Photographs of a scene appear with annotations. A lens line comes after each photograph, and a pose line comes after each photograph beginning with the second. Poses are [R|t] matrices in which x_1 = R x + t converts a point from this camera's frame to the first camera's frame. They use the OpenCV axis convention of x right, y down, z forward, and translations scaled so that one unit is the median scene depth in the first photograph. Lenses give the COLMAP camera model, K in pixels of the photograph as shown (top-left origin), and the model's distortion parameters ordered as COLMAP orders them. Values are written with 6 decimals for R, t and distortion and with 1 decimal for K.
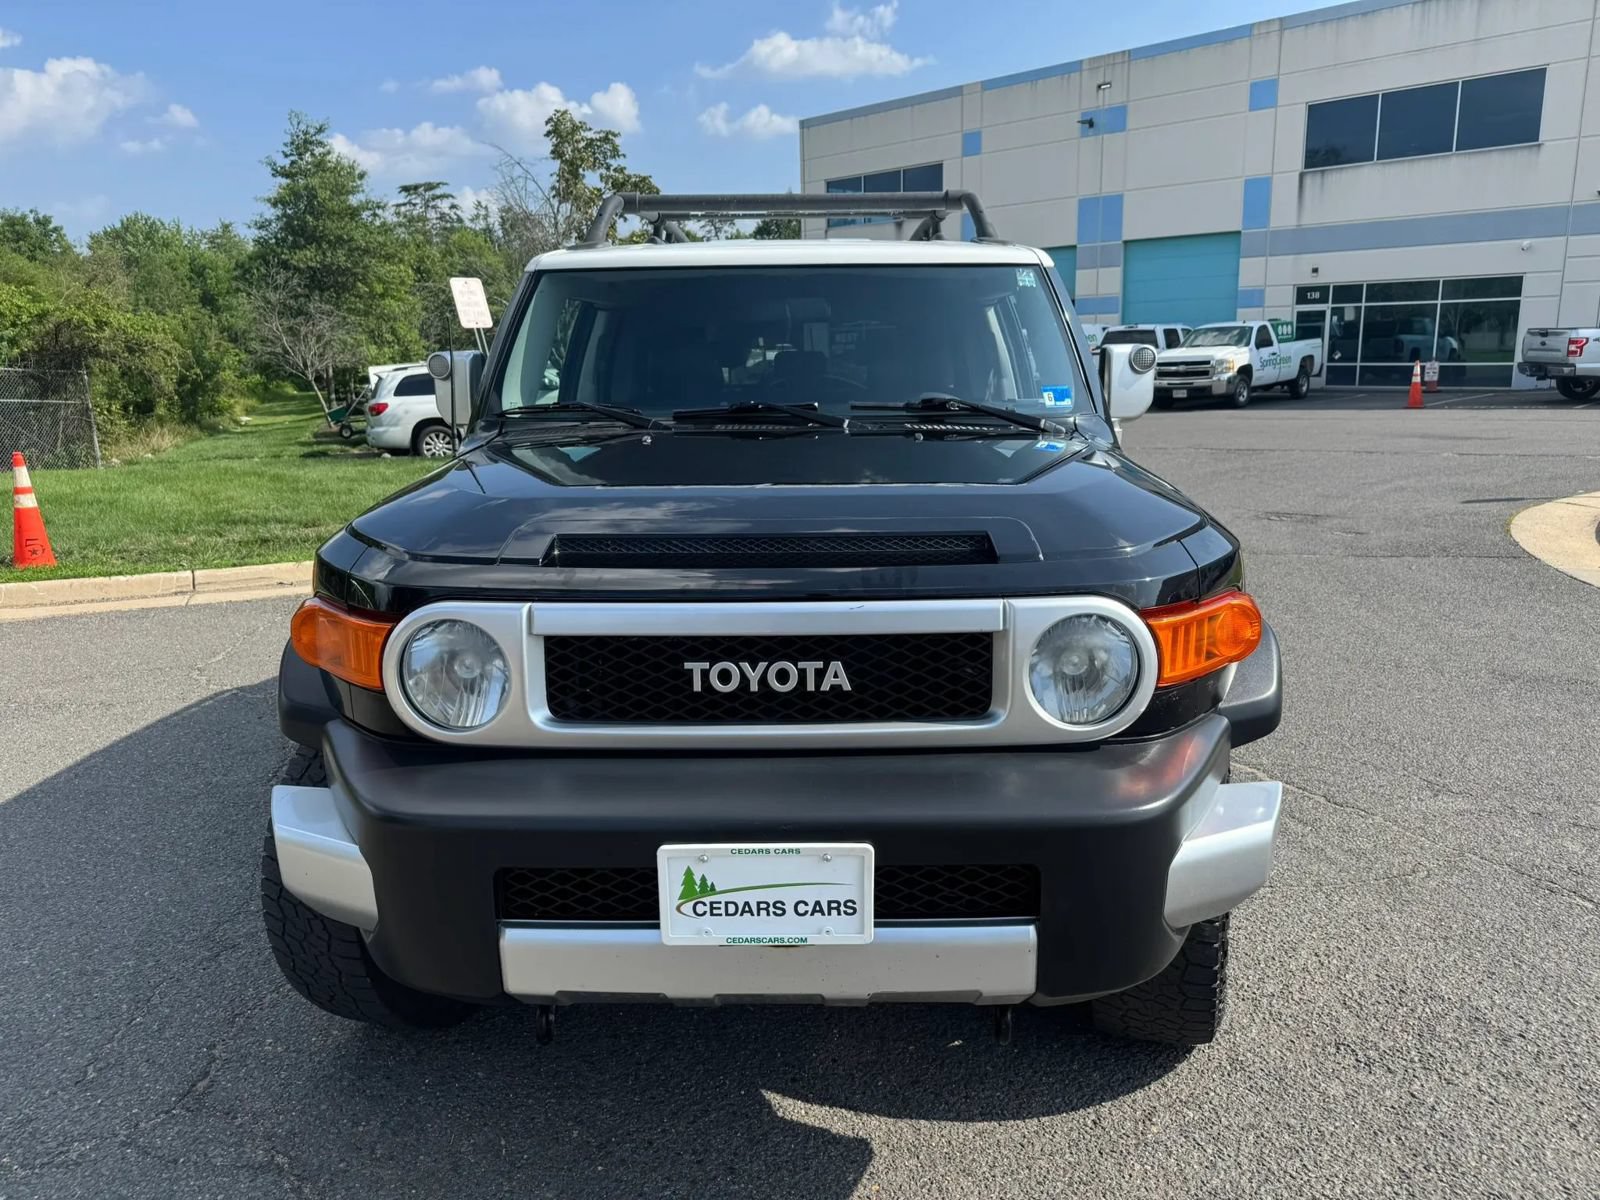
lens RADIAL K [[1142.1, 0, 805.5], [0, 1142.1, 601.1], [0, 0, 1]] dist [0.013084, -0.021785]
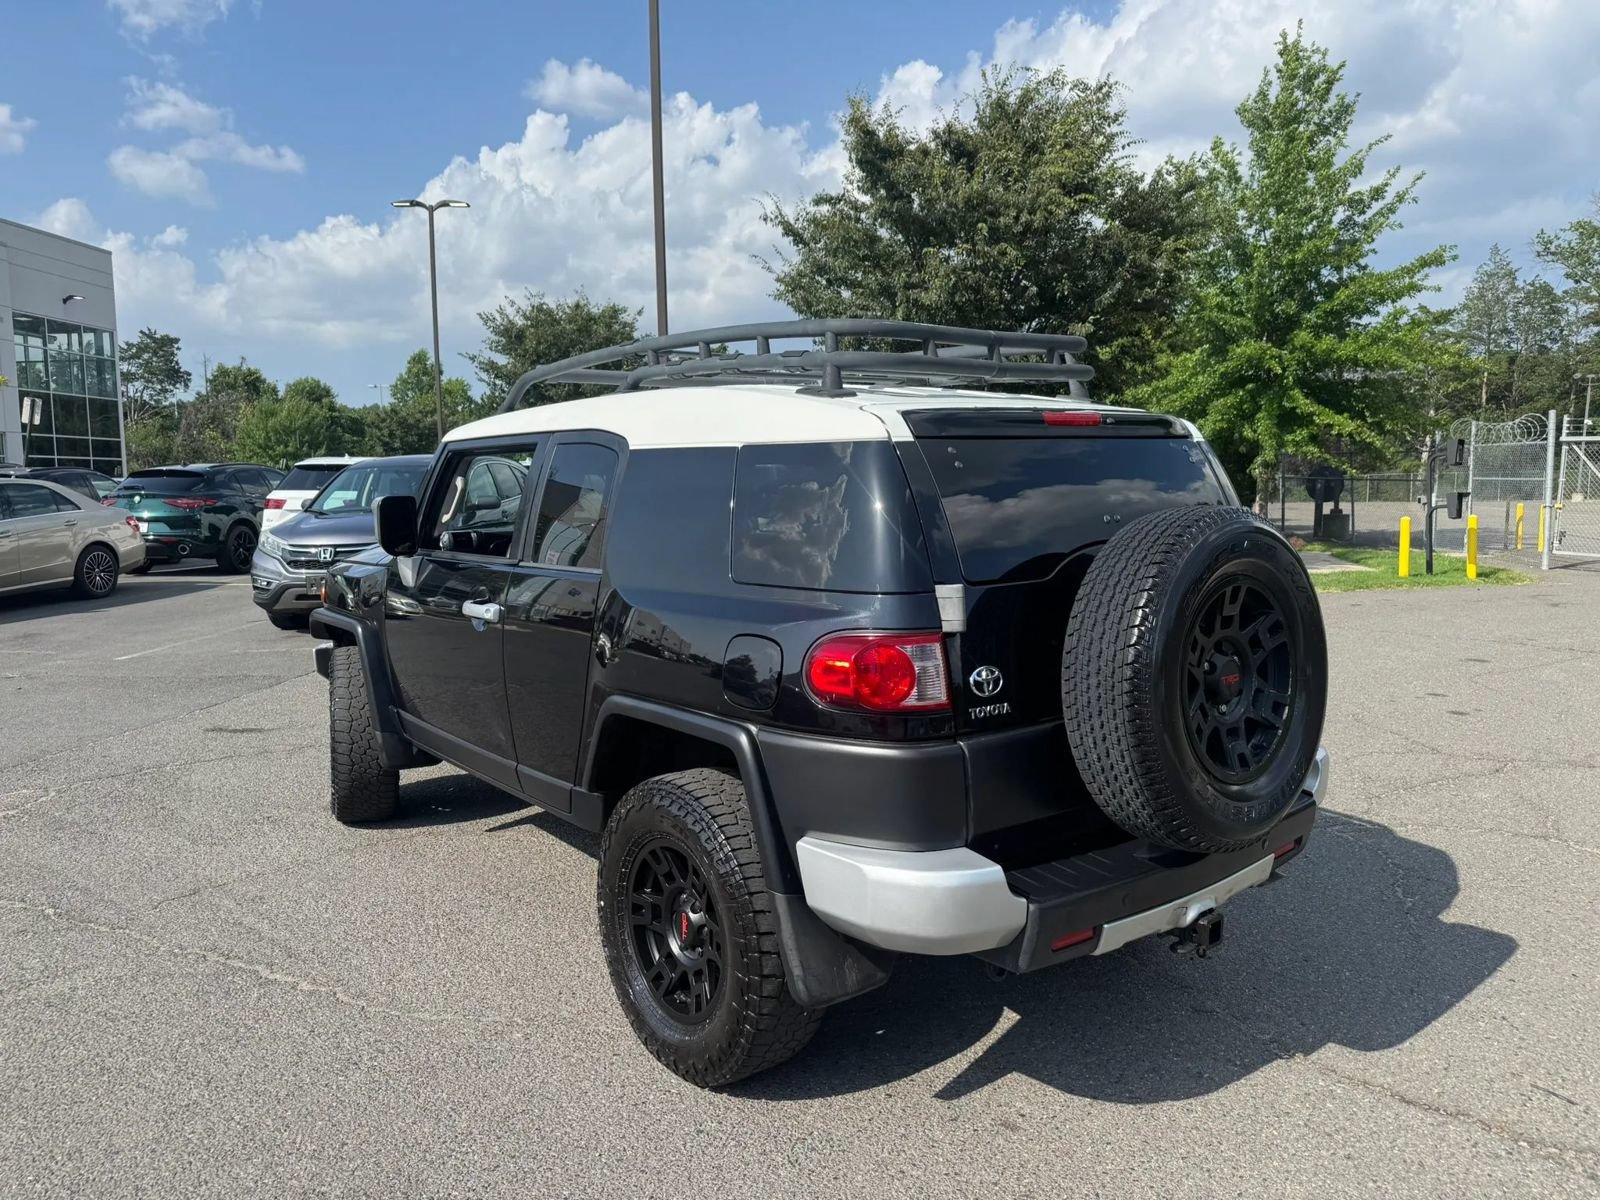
lens RADIAL K [[1138.8, 0, 795.5], [0, 1138.8, 607.2], [0, 0, 1]] dist [0.019808, -0.030654]
pose [[-0.758790, 0.098953, -0.643775, 0.500559], [-0.117248, 0.951495, 0.284446, -0.336871], [0.640695, 0.291316, -0.710383, 1.430821]]
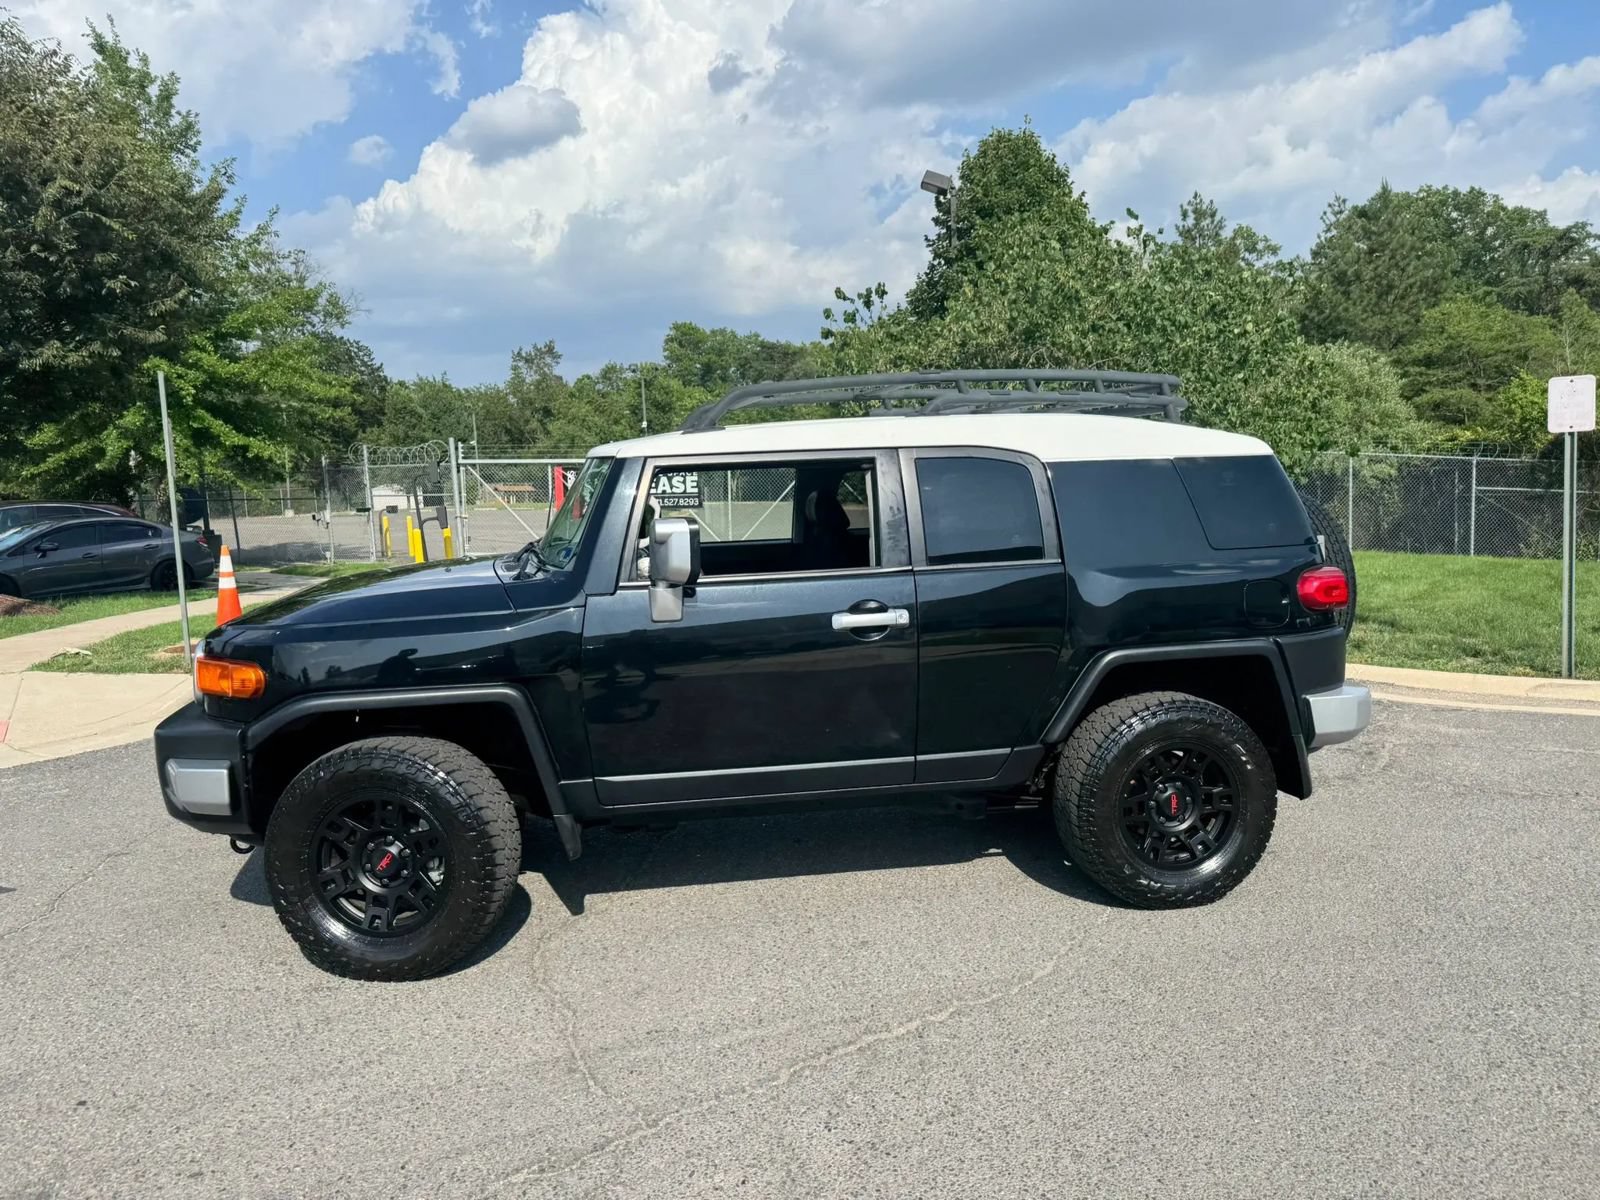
lens RADIAL K [[1138.8, 0, 795.5], [0, 1138.8, 607.2], [0, 0, 1]] dist [0.019808, -0.030654]
pose [[0.222801, 0.124838, -0.966838, 0.897416], [-0.182324, 0.979603, 0.084471, -0.159217], [0.957663, 0.157457, 0.241018, 0.533550]]
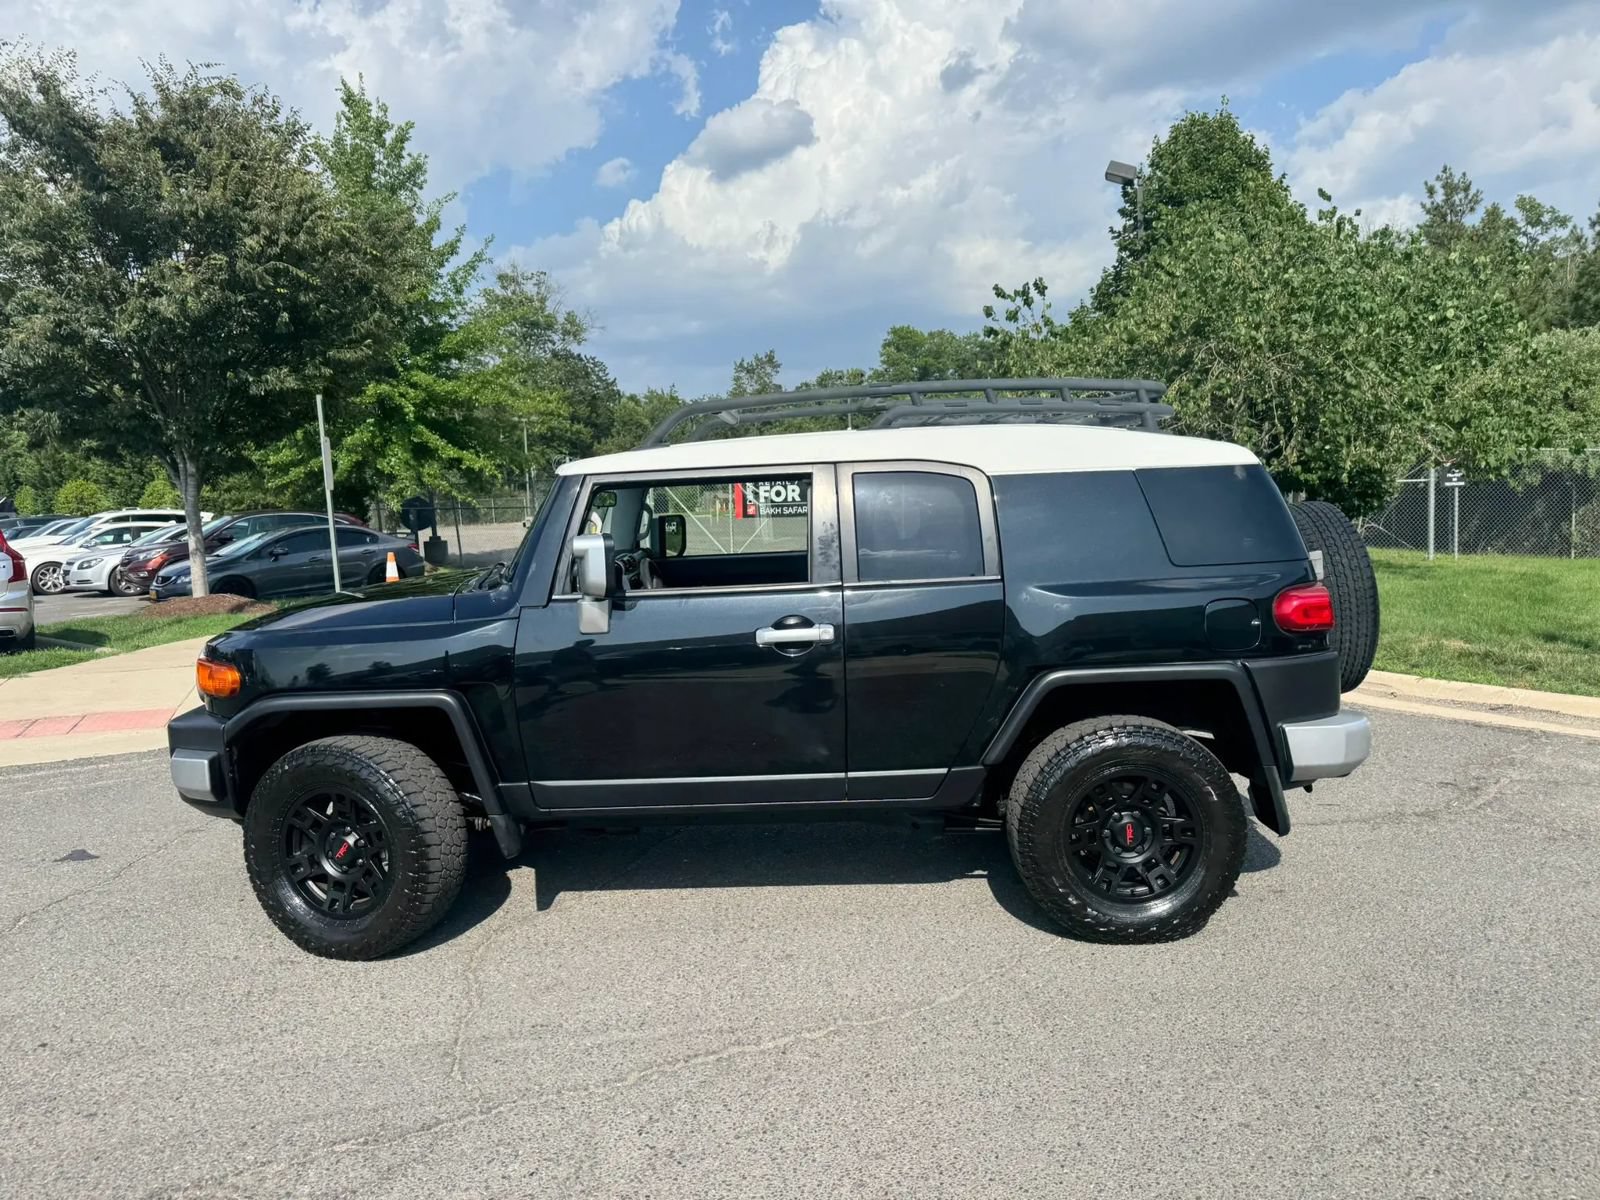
lens RADIAL K [[1139.9, 0, 795.7], [0, 1139.9, 622.1], [0, 0, 1]] dist [0.015664, -0.024886]
pose [[0.025562, 0.135551, -0.990441, 0.928581], [-0.174329, 0.976188, 0.129101, -0.203167], [0.984356, 0.169362, 0.048584, 0.728015]]
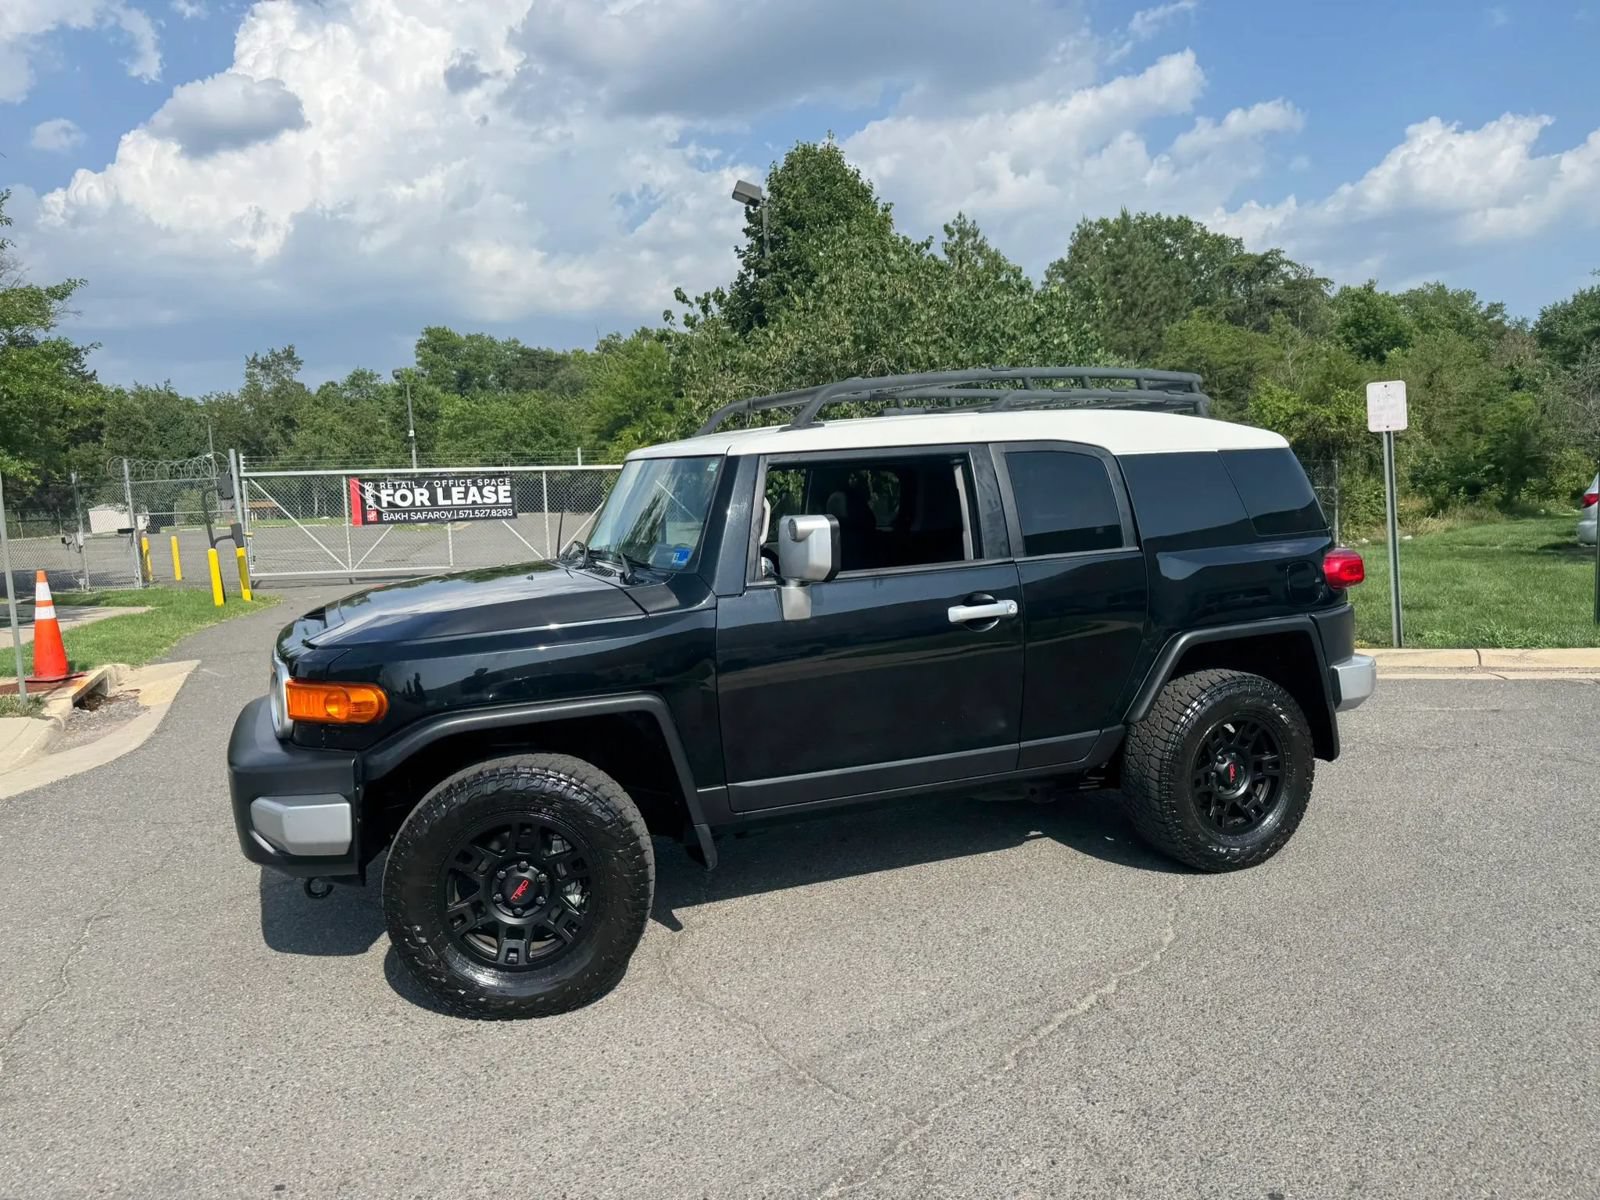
lens RADIAL K [[1141.6, 0, 800.0], [0, 1141.6, 600.0], [0, 0, 1]] dist [0.022925, -0.041185]
pose [[0.426317, 0.098558, -0.899189, 0.821530], [-0.156743, 0.987058, 0.033875, -0.110299], [0.890890, 0.126500, 0.436248, 0.313786]]
